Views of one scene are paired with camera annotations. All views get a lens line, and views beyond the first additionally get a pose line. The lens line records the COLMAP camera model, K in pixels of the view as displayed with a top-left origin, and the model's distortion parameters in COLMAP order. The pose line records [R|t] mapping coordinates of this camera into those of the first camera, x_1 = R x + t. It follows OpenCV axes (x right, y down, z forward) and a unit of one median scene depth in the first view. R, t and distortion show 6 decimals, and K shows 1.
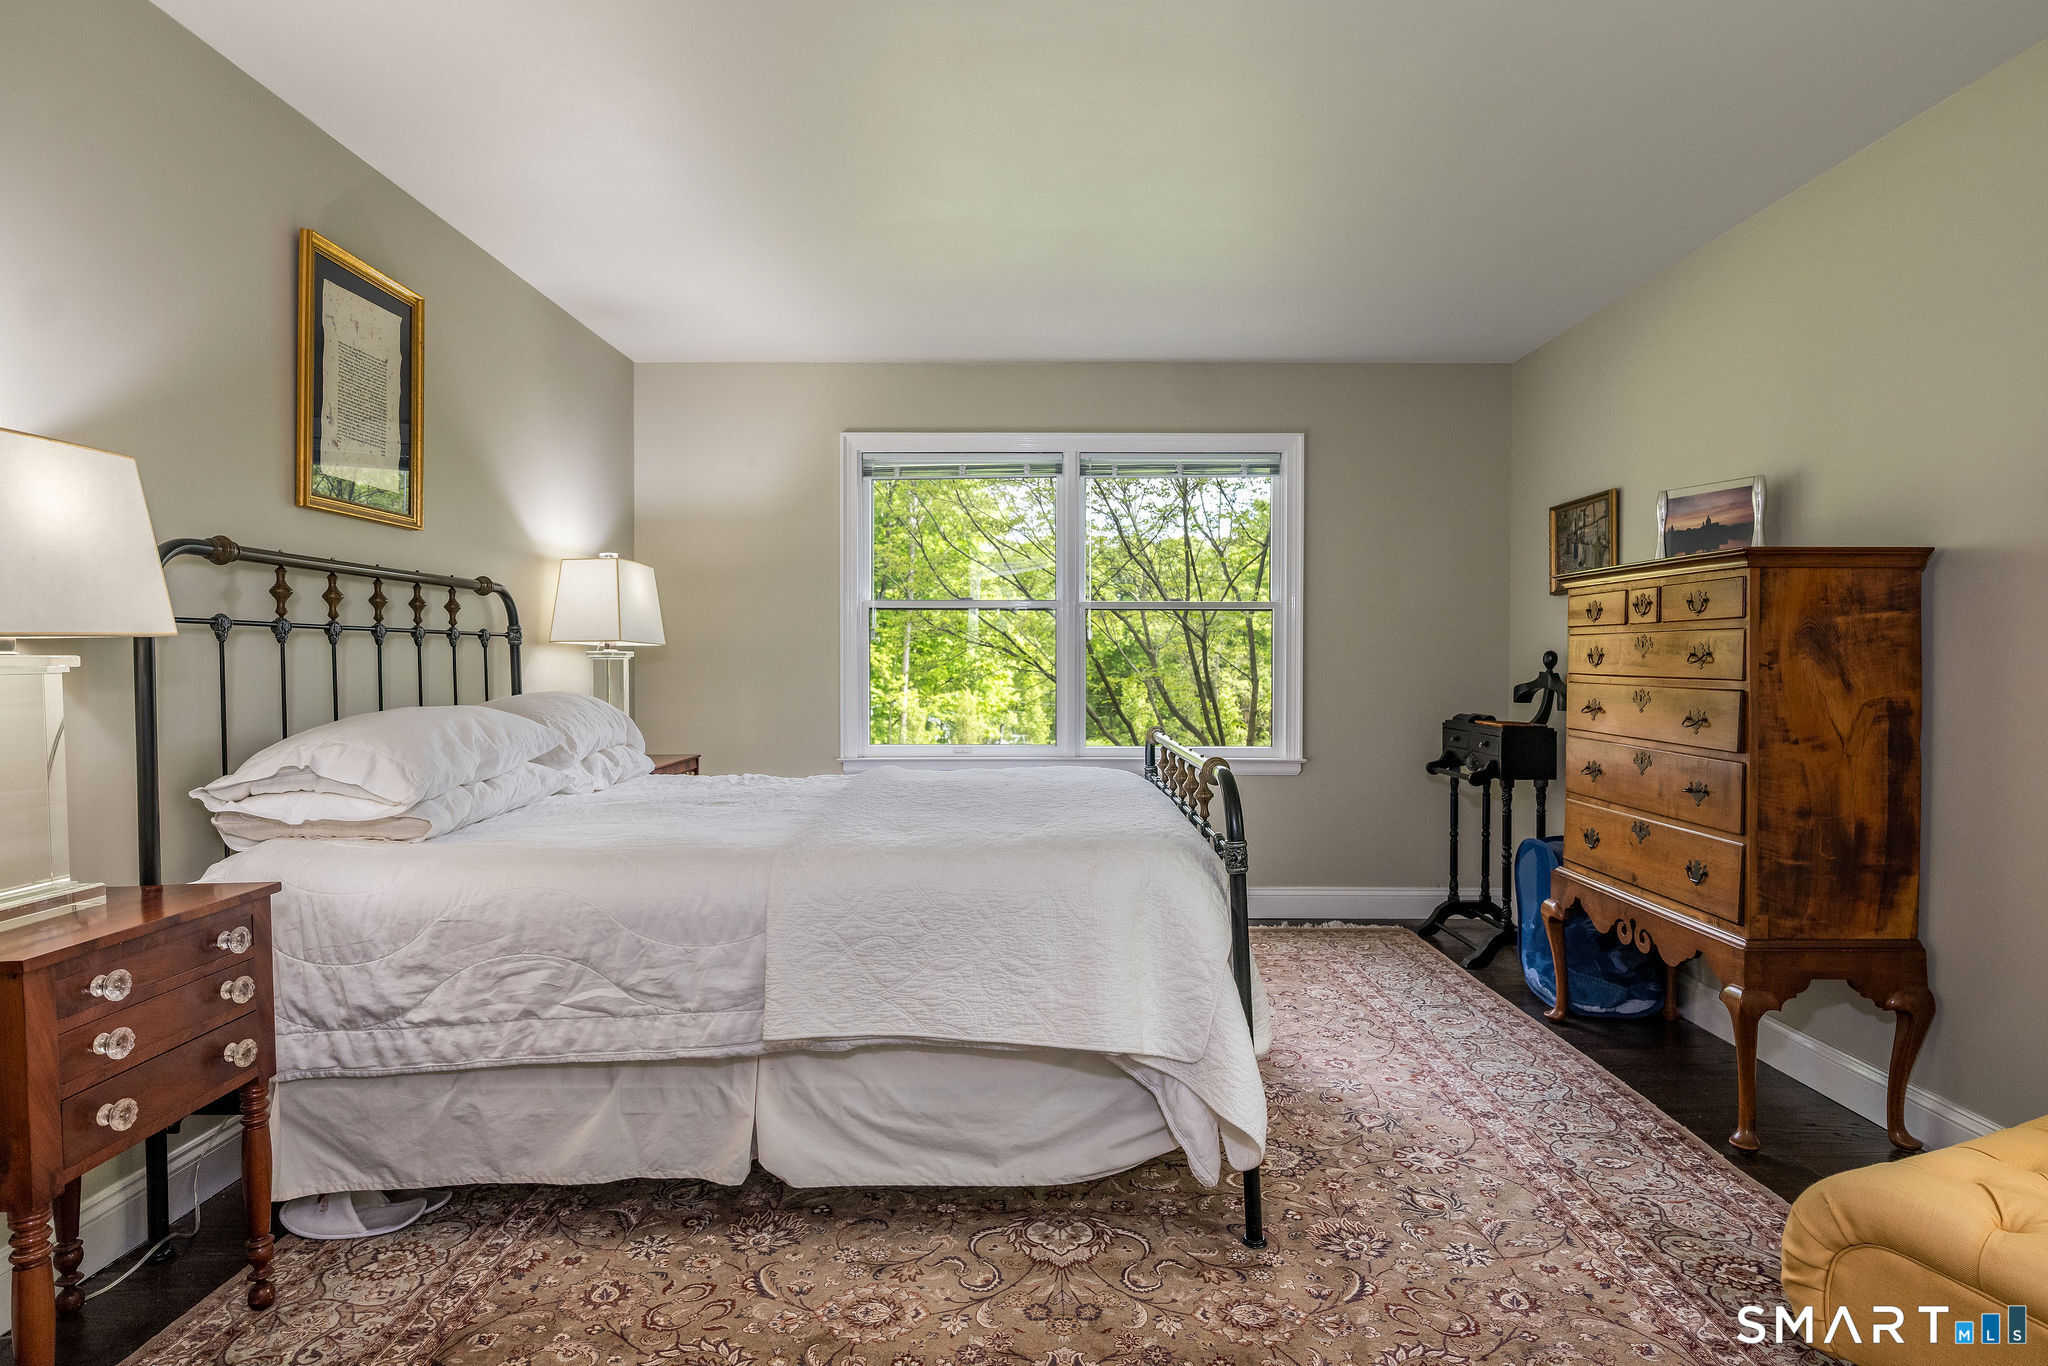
lens RADIAL K [[1096.9, 0, 1027.6], [0, 1096.9, 686.6], [0, 0, 1]] dist [0.001907, -0.002214]
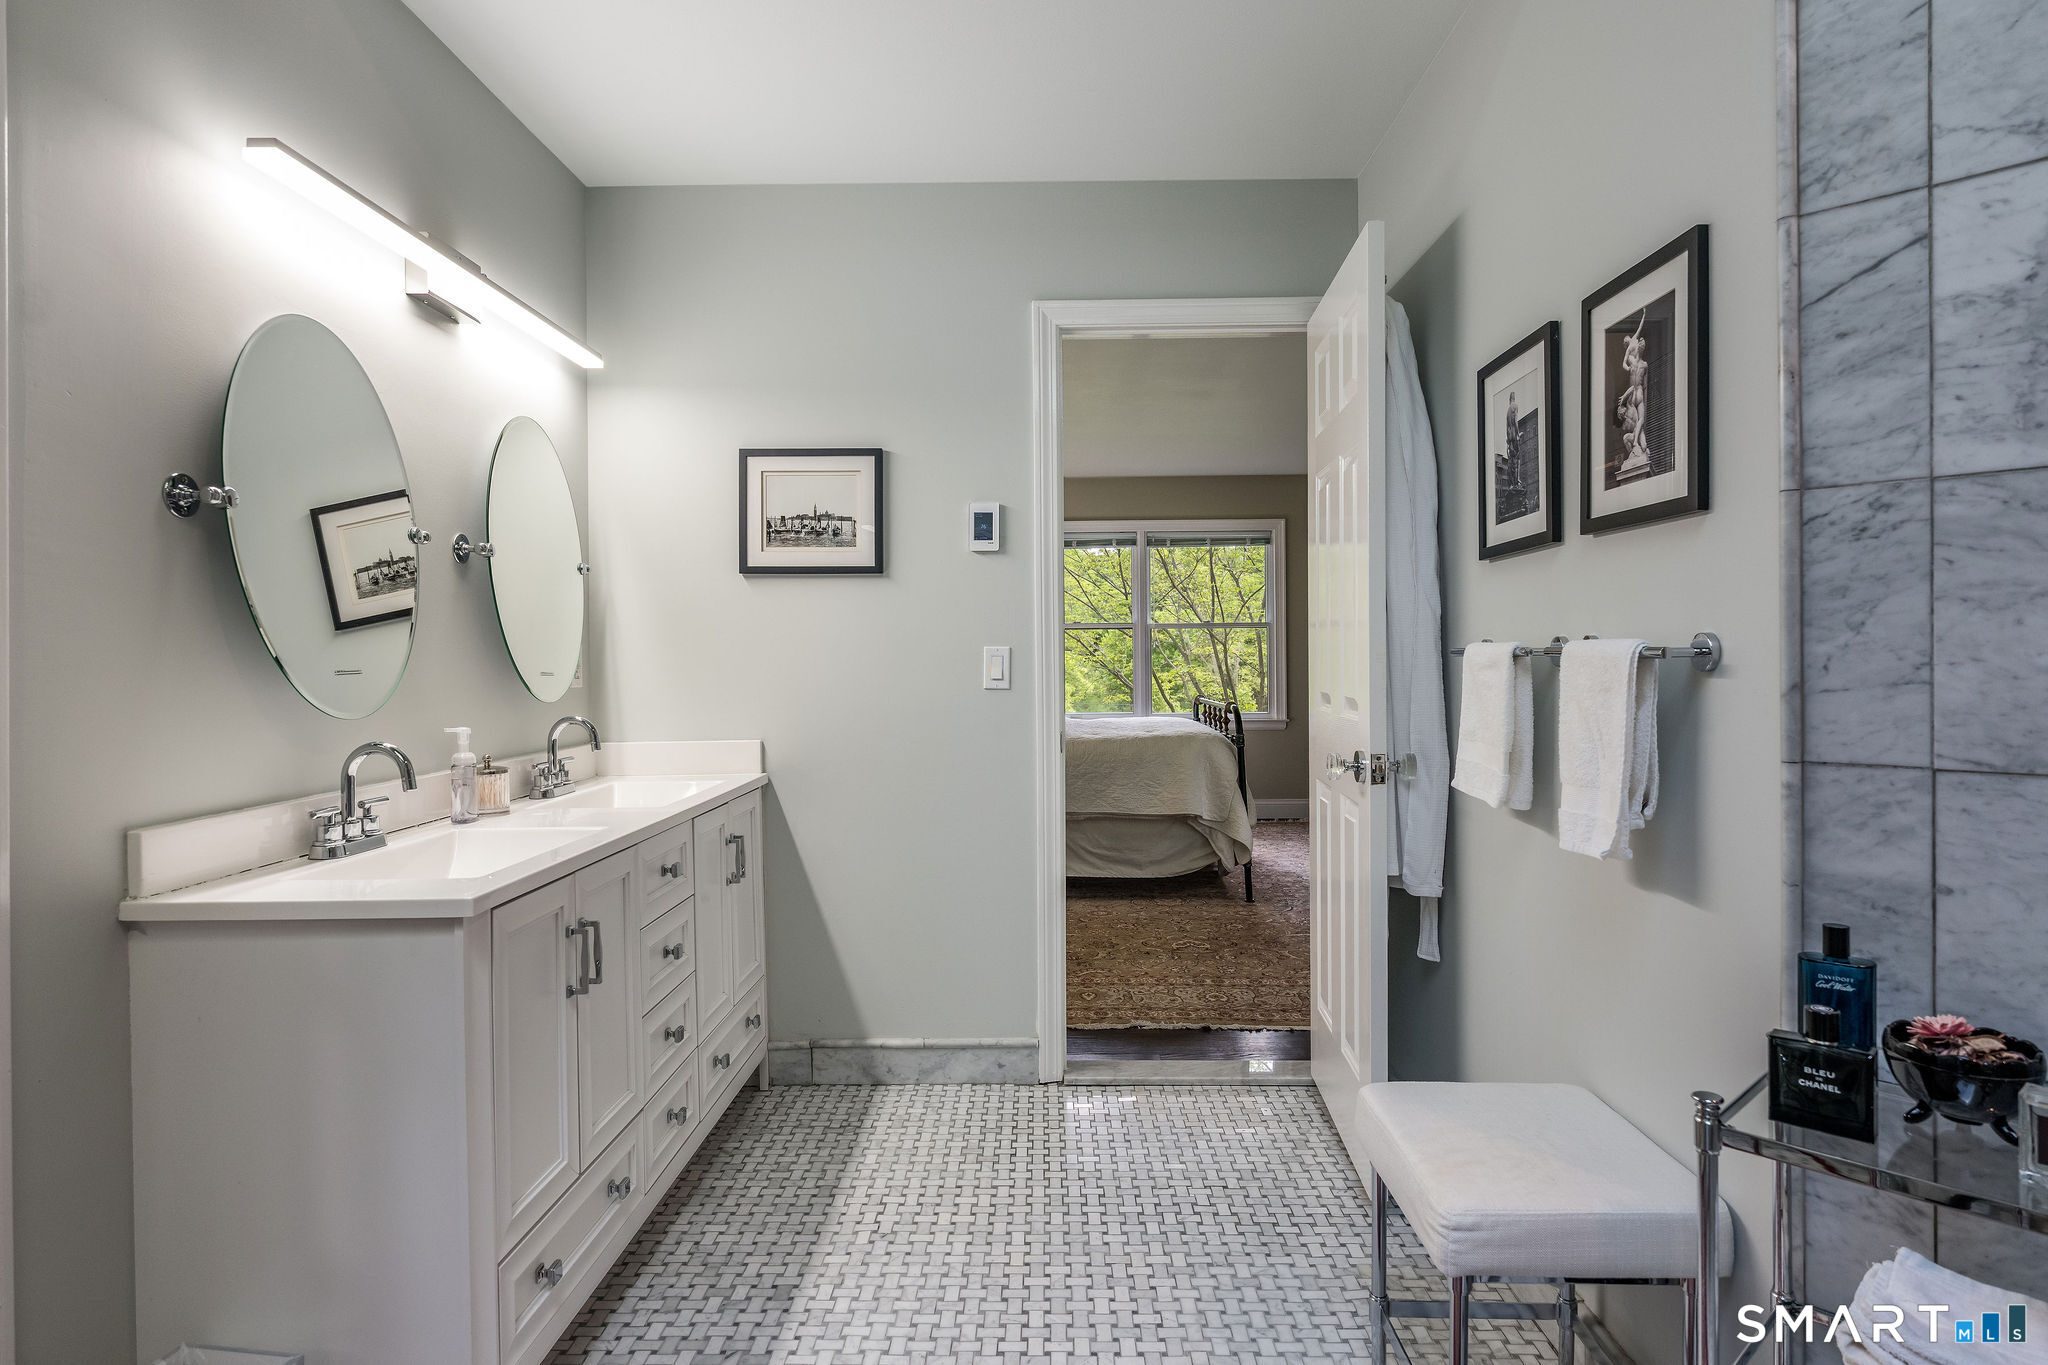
lens RADIAL K [[1096.9, 0, 1021.9], [0, 1096.9, 670.5], [0, 0, 1]] dist [0.001907, -0.002214]
pose [[0.999668, -0.010317, -0.023594, -0.100846], [0.009972, 0.999842, -0.014698, 0.014040], [0.023741, 0.014457, 0.999614, -0.623974]]
